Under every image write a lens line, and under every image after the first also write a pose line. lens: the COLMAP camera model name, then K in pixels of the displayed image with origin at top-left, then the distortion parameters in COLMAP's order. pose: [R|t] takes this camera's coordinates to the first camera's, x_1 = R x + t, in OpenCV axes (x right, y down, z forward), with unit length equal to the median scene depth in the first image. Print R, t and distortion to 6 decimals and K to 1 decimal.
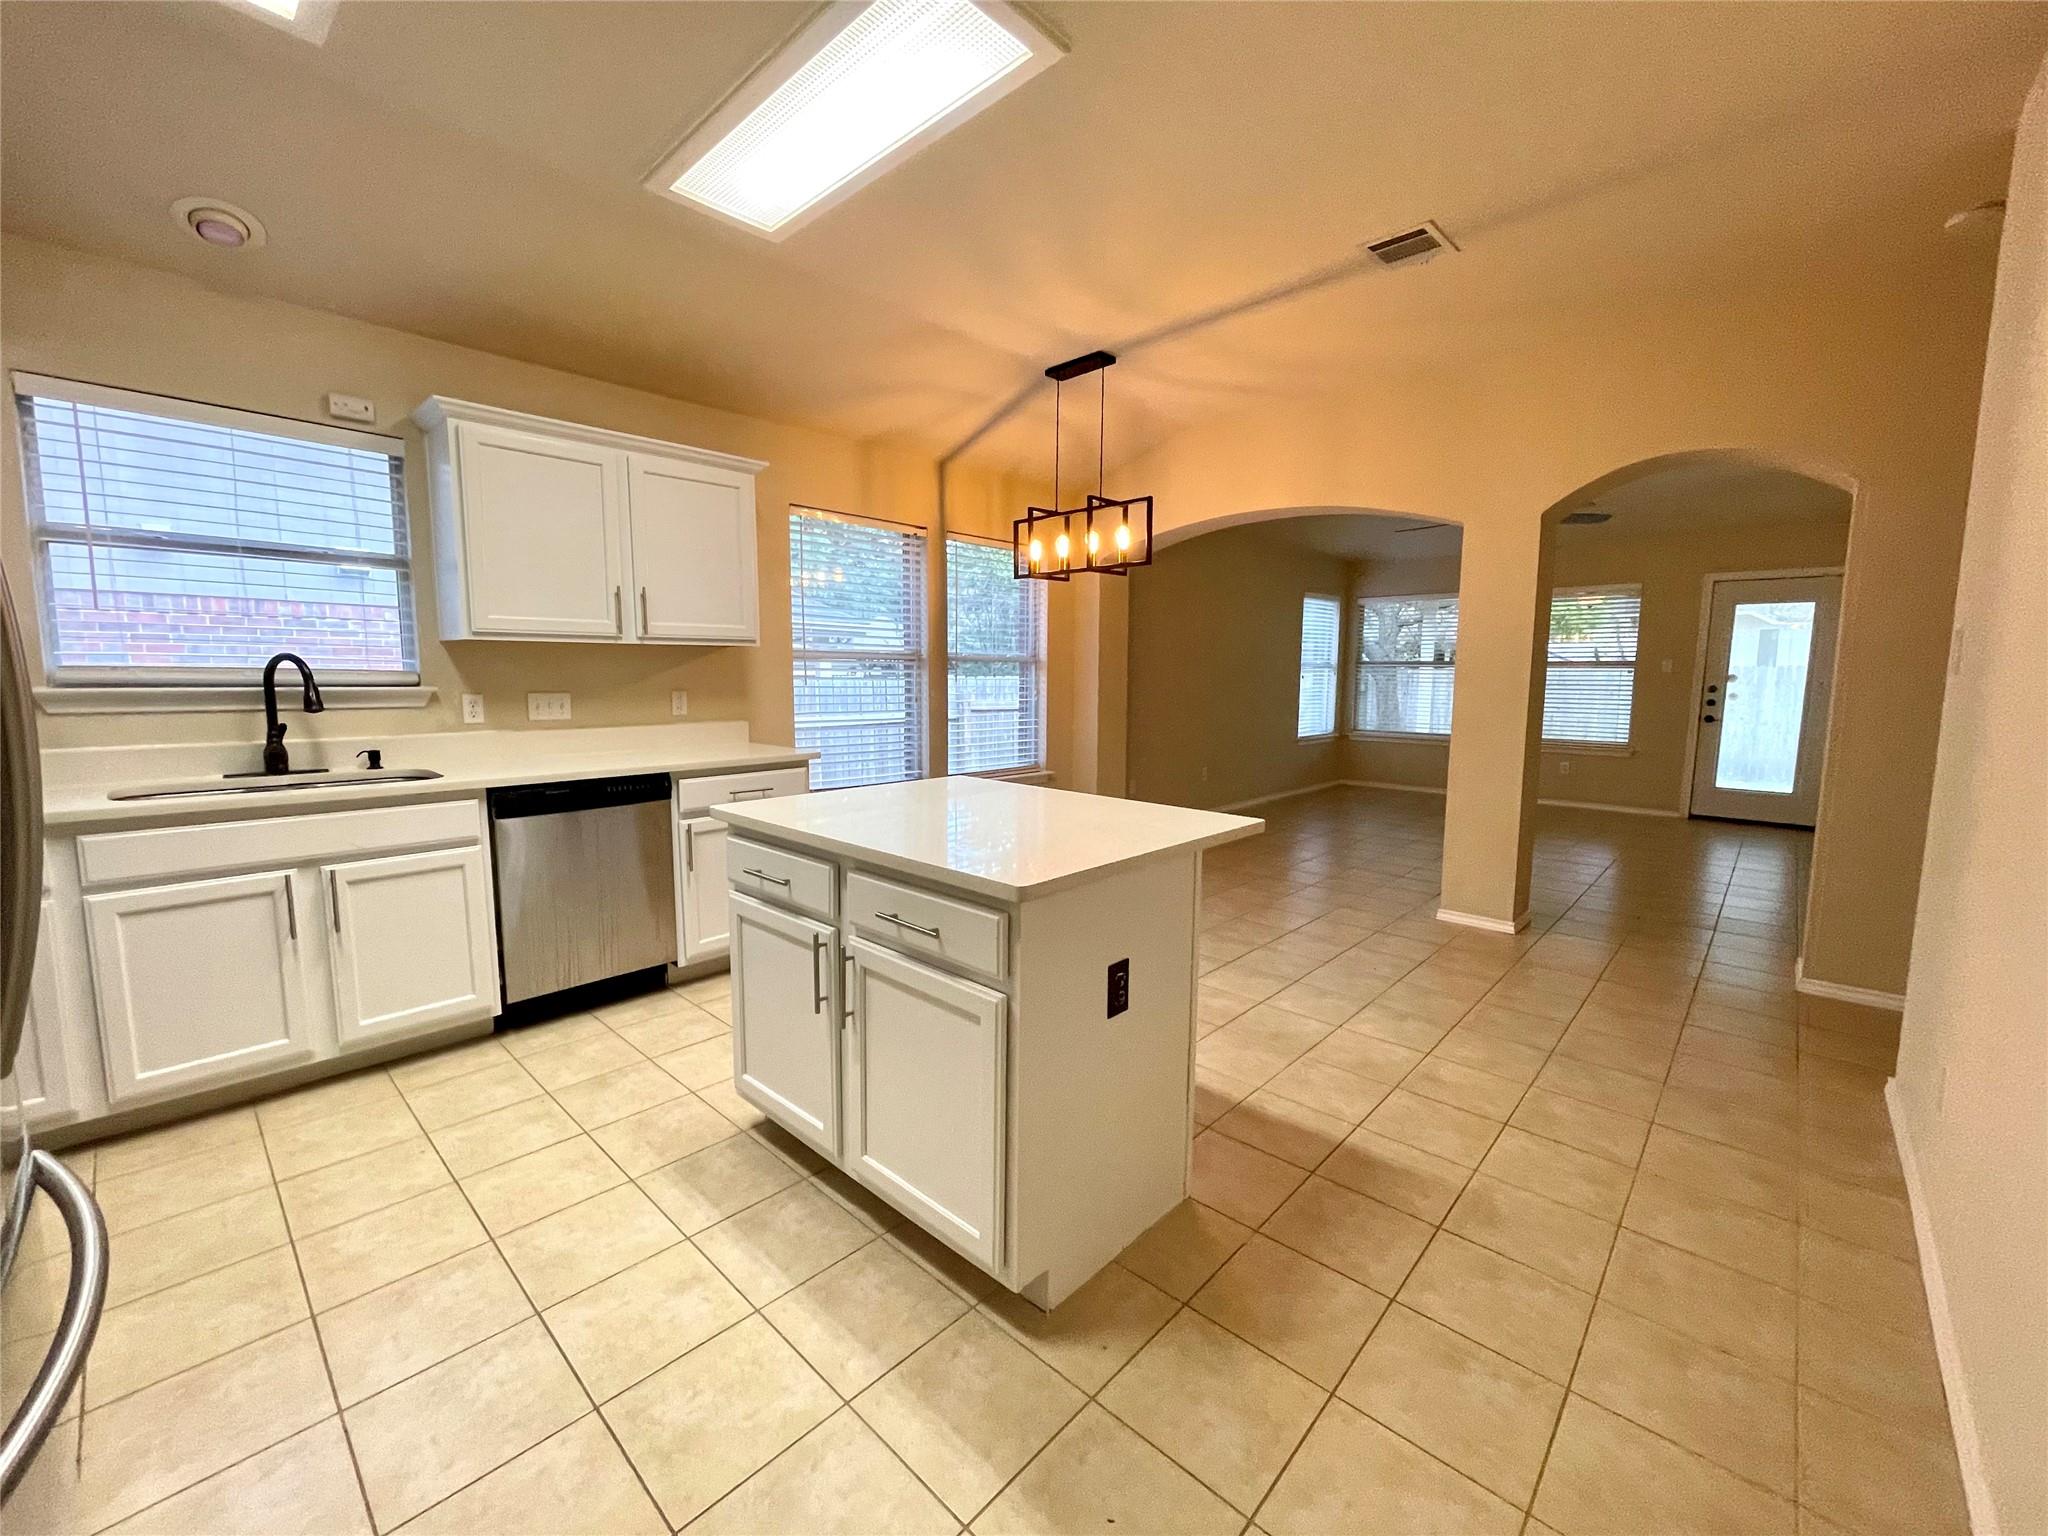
lens RADIAL K [[828.9, 0, 1025.1], [0, 828.9, 768.8], [0, 0, 1]] dist [-0.001799, 0.000279]
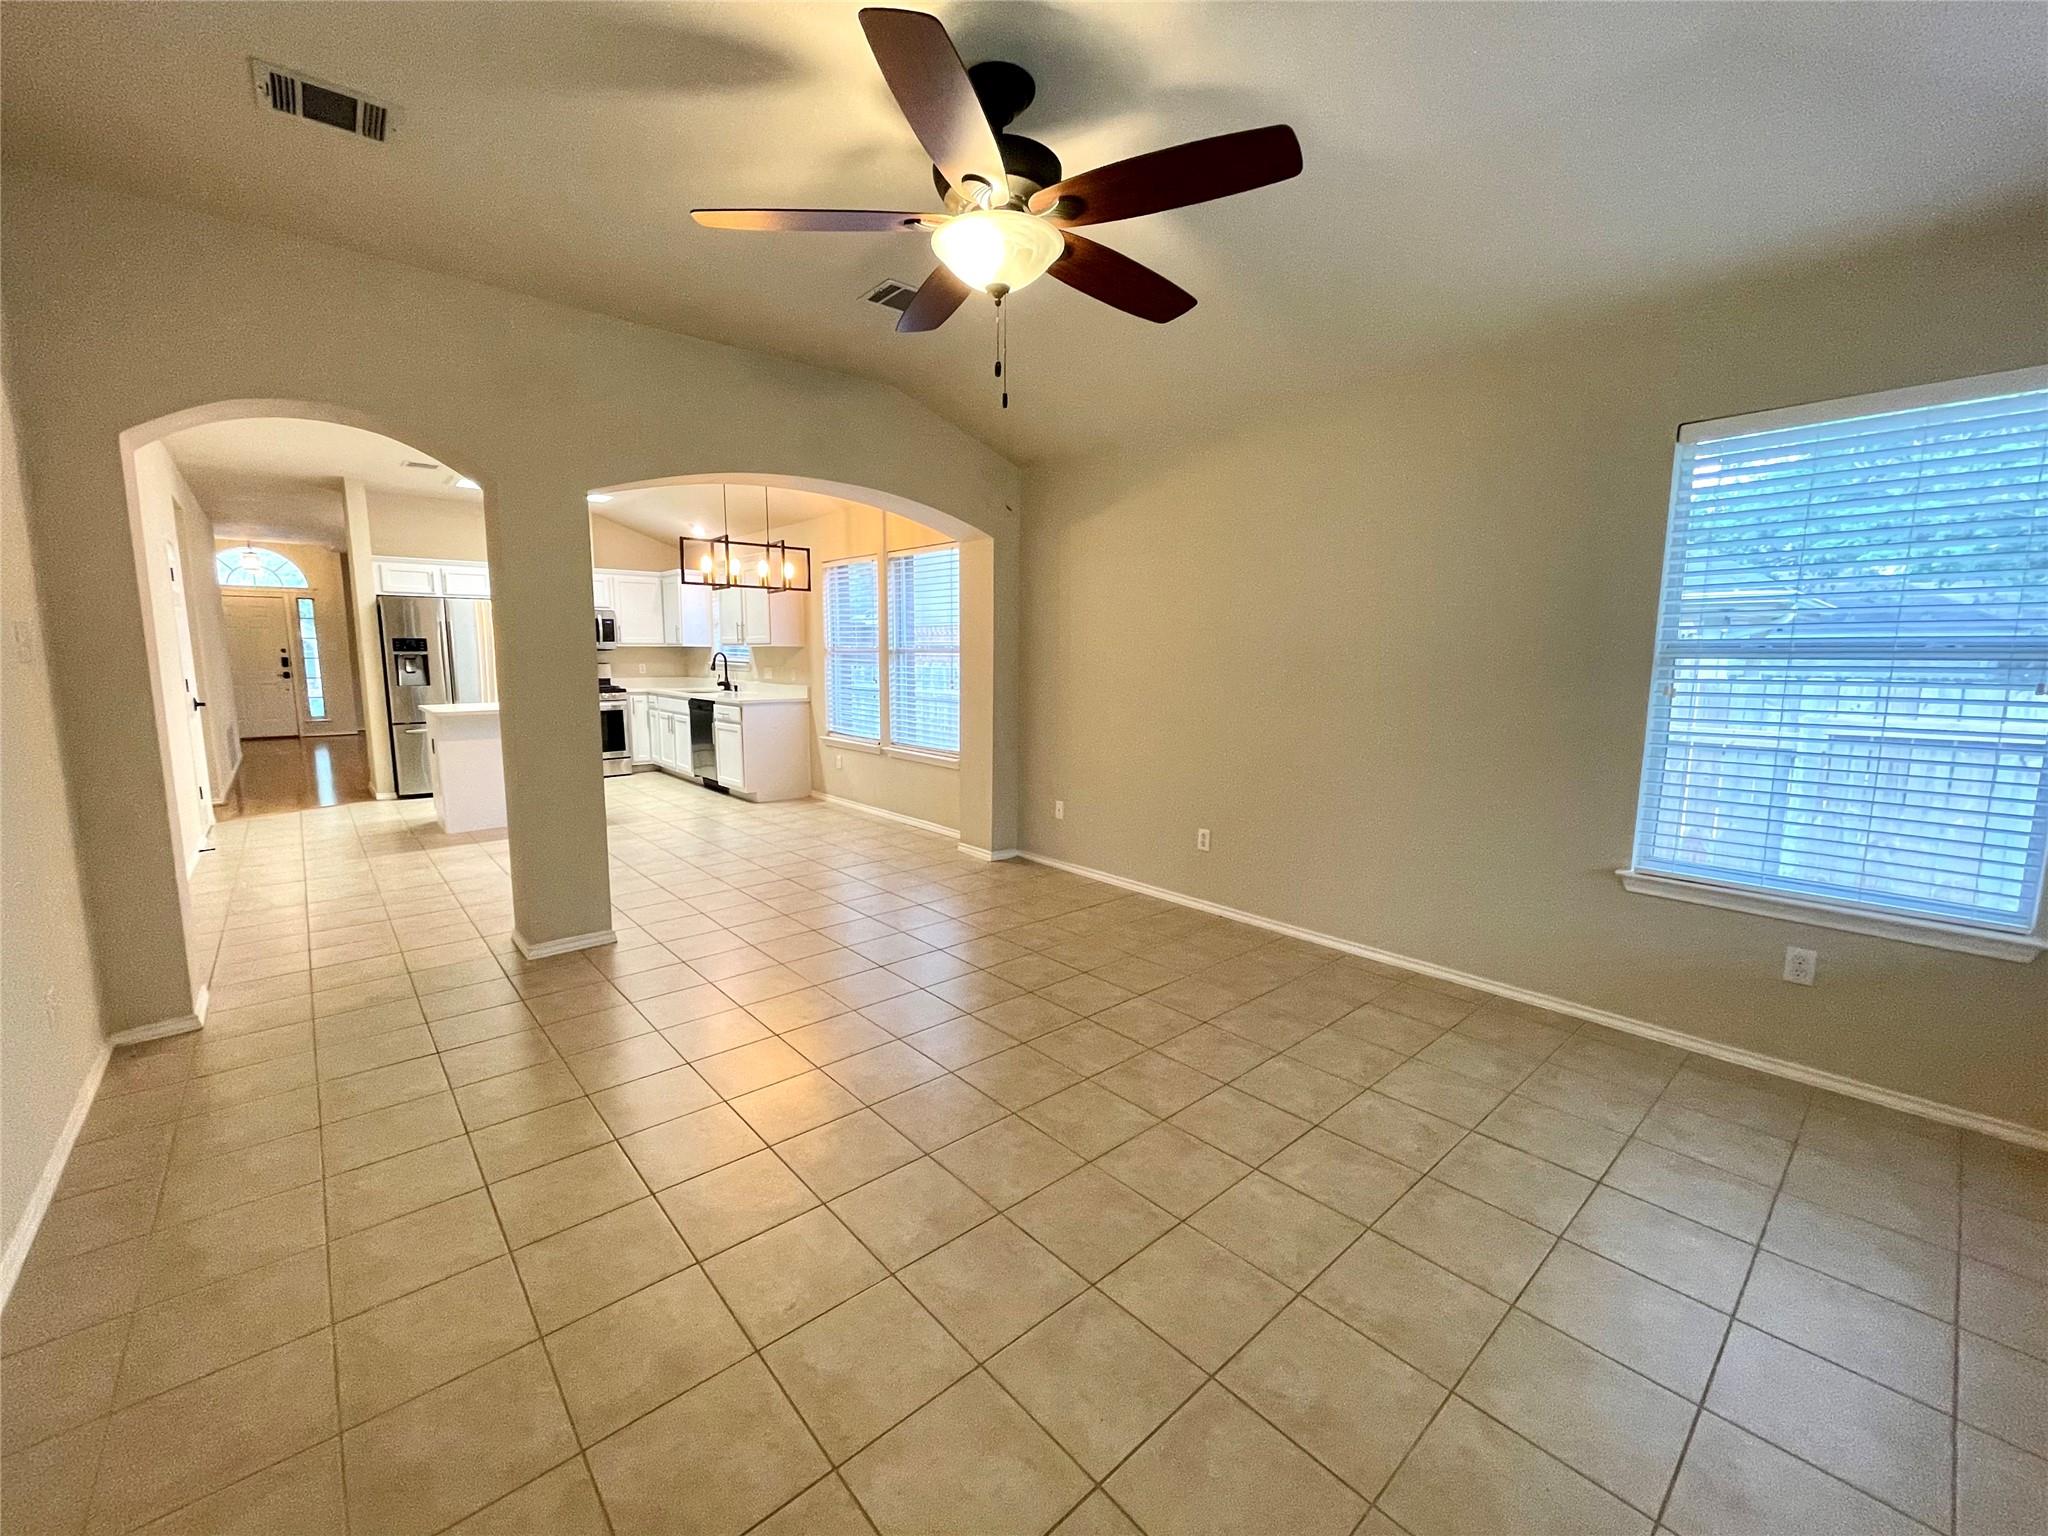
lens RADIAL K [[828.9, 0, 1023.4], [0, 828.9, 760.0], [0, 0, 1]] dist [-0.001799, 0.000279]
pose [[-0.097265, 0.124347, -0.987460, 1.989042], [-0.122815, 0.983082, 0.135893, -0.279103], [0.987652, 0.134493, -0.080348, 2.230887]]
